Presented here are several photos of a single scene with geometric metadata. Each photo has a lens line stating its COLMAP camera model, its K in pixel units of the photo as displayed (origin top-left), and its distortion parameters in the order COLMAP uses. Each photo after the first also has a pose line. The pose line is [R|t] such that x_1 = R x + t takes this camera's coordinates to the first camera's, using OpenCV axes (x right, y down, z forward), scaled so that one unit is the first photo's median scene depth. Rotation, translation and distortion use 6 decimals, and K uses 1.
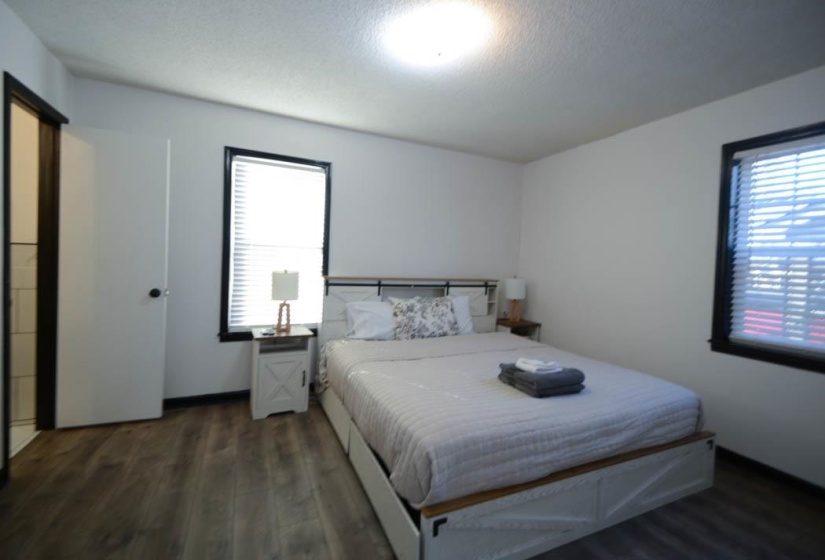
lens RADIAL K [[358.0, 0, 399.4], [0, 358.0, 270.7], [0, 0, 1]] dist [0.021427, -0.010980]
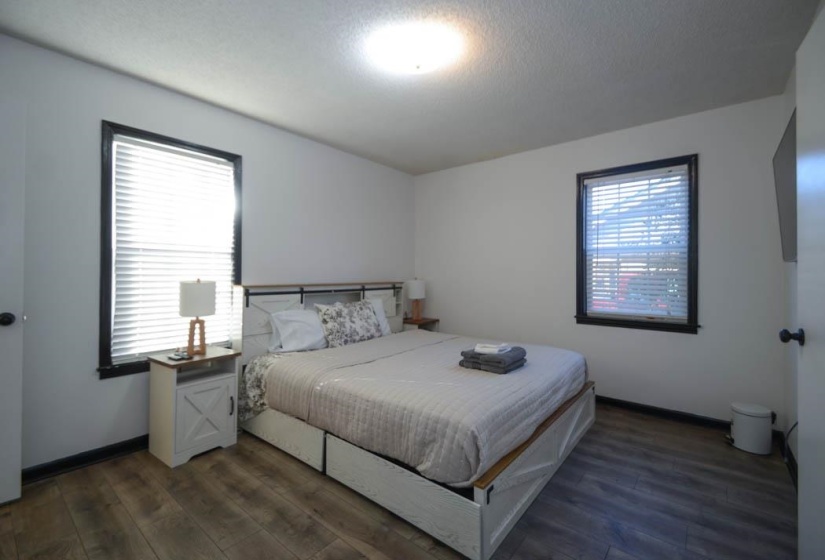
lens RADIAL K [[360.6, 0, 411.0], [0, 360.6, 272.4], [0, 0, 1]] dist [0.022404, -0.015654]
pose [[0.899780, -0.035040, 0.434934, -0.241090], [0.042607, 0.999063, -0.007656, 0.009629], [-0.434258, 0.025420, 0.900430, 0.032809]]
